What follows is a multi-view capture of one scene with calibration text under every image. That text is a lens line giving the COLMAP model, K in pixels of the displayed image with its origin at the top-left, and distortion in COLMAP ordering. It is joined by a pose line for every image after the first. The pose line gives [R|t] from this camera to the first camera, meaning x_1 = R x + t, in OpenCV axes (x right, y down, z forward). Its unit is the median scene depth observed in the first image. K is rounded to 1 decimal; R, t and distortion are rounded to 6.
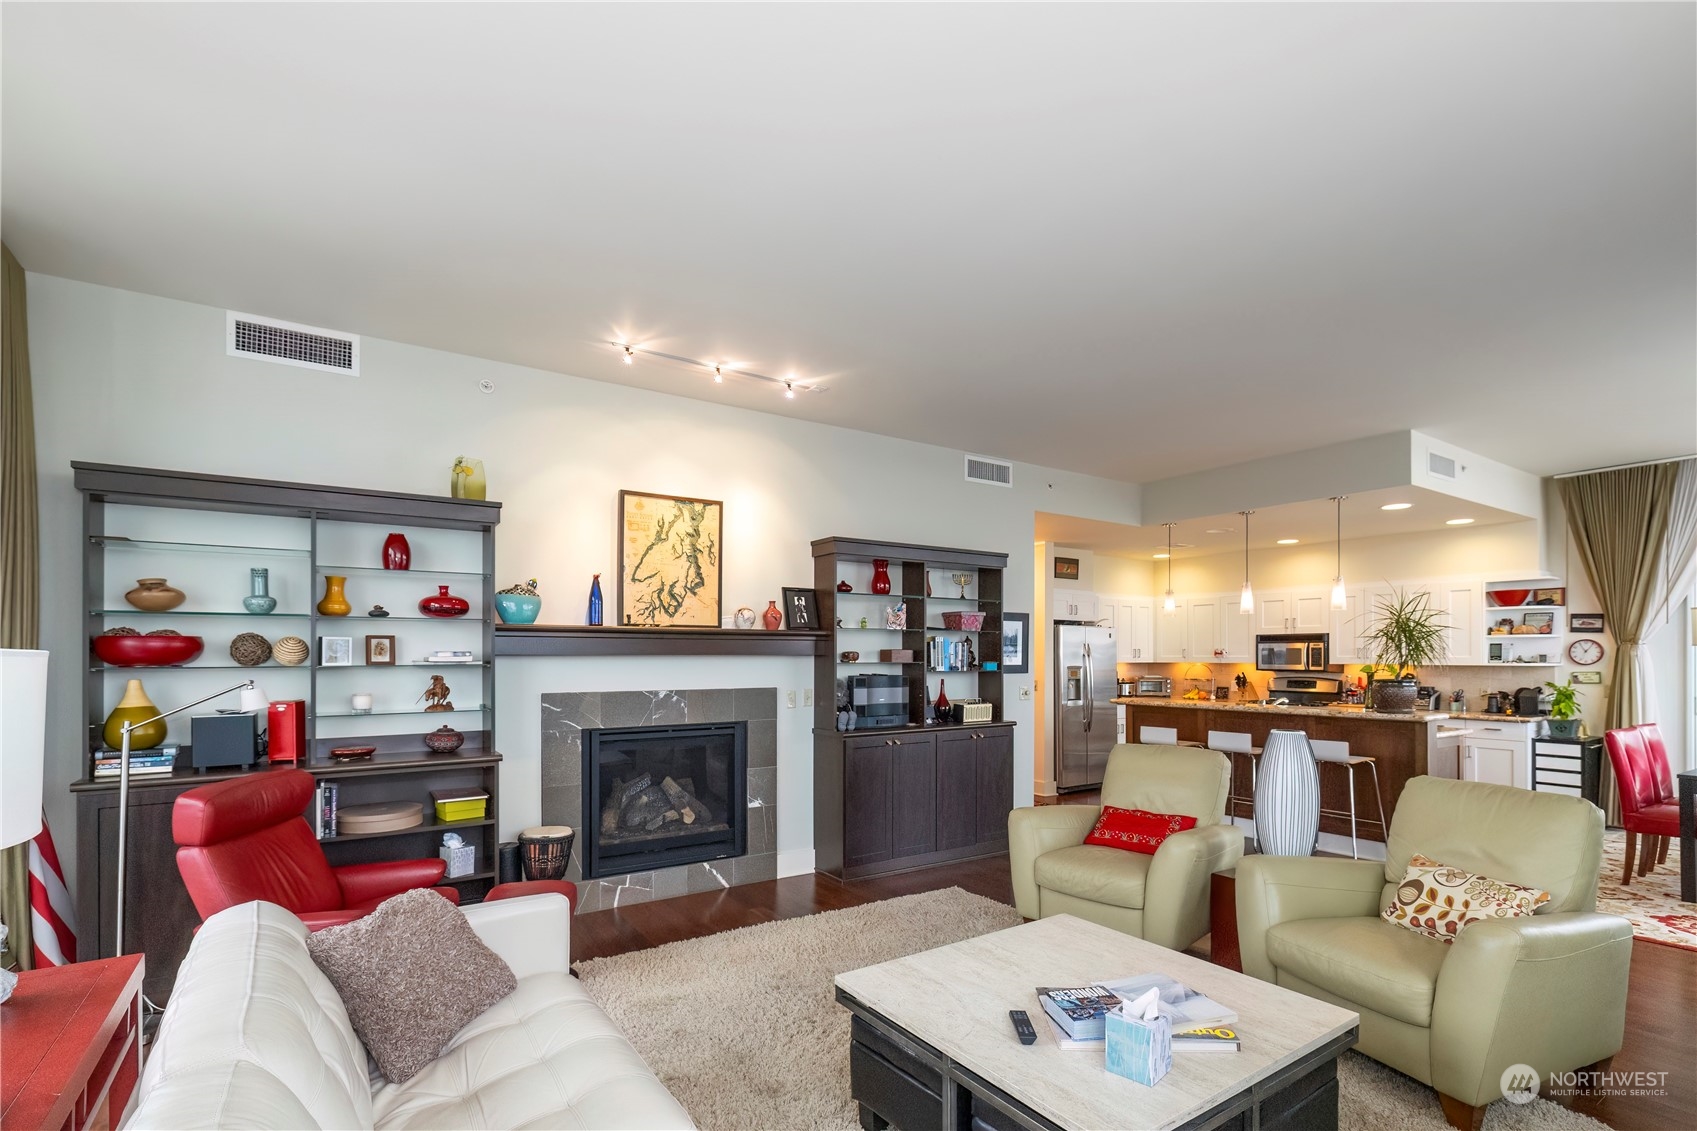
lens RADIAL K [[793.7, 0, 848.4], [0, 793.7, 654.5], [0, 0, 1]] dist [0.001795, 0.000483]
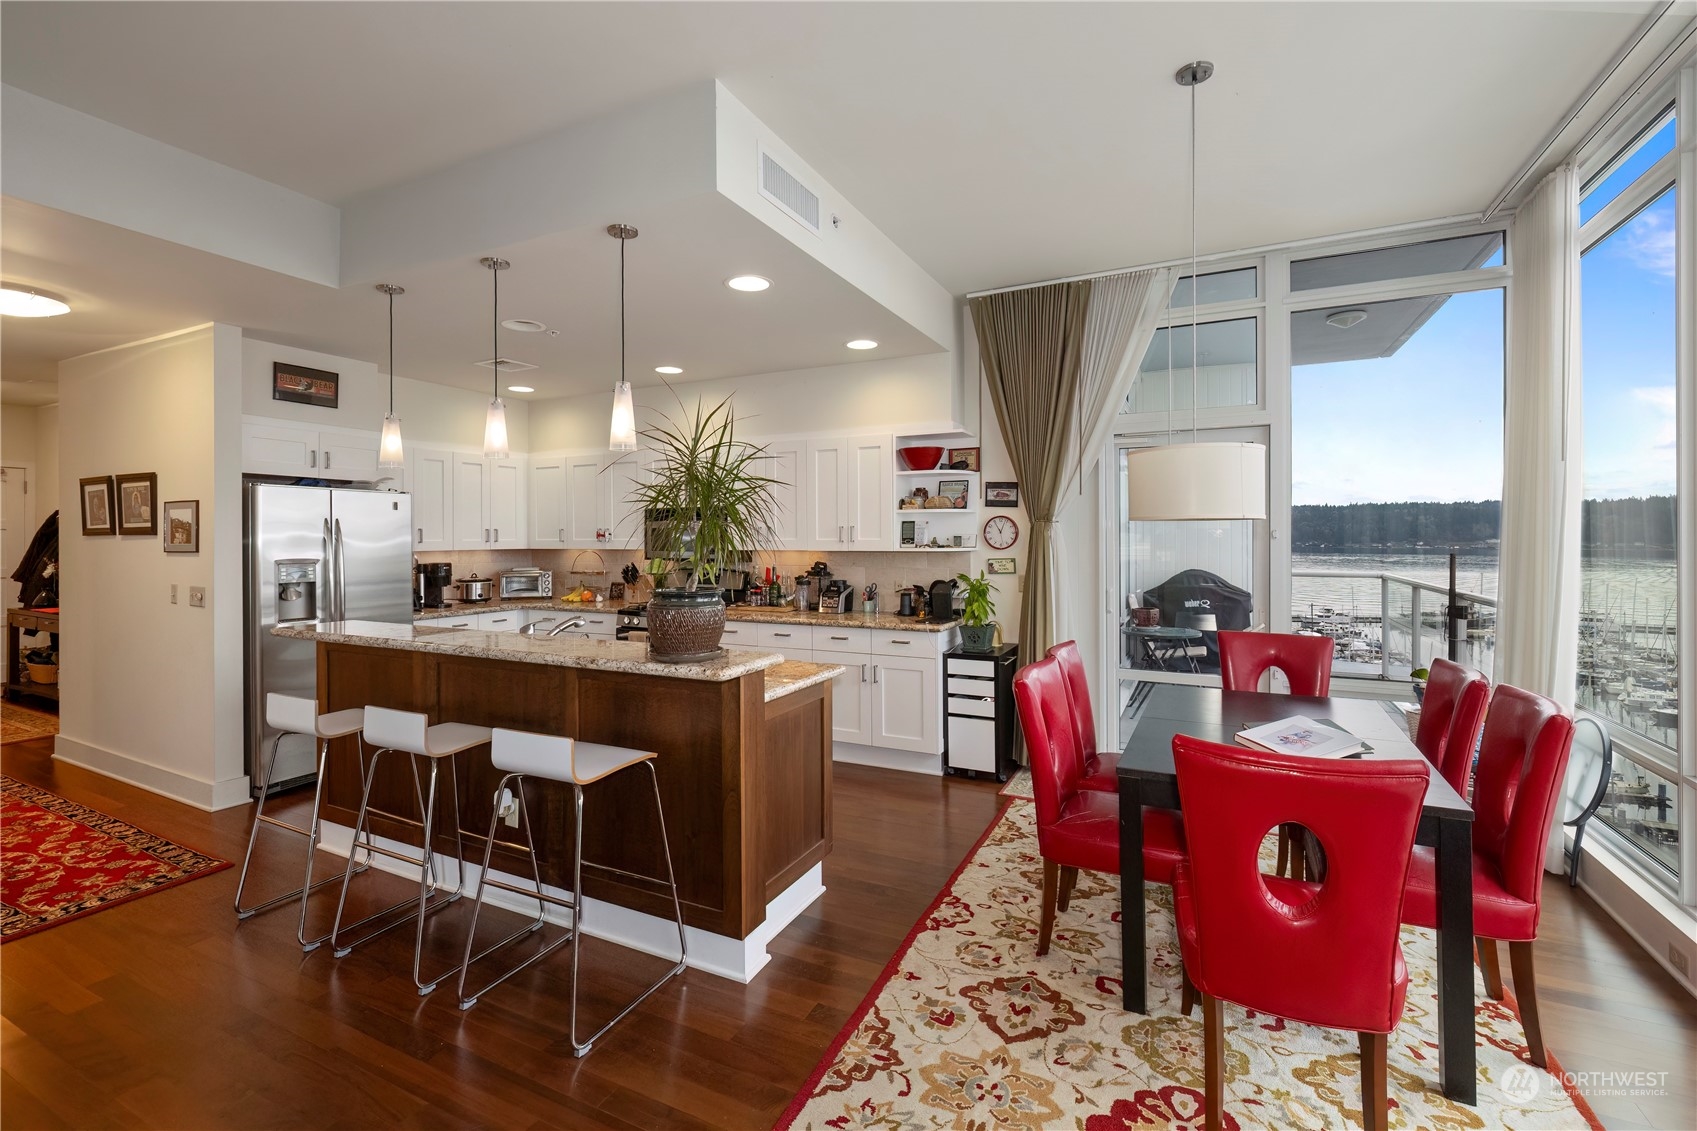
lens RADIAL K [[738.3, 0, 827.4], [0, 738.3, 536.1], [0, 0, 1]] dist [0.002966, -0.001473]
pose [[0.879211, -0.003151, 0.476423, 0.437020], [0.003618, 0.999993, -0.000065, -0.000241], [-0.476420, 0.001781, 0.879216, 0.449769]]
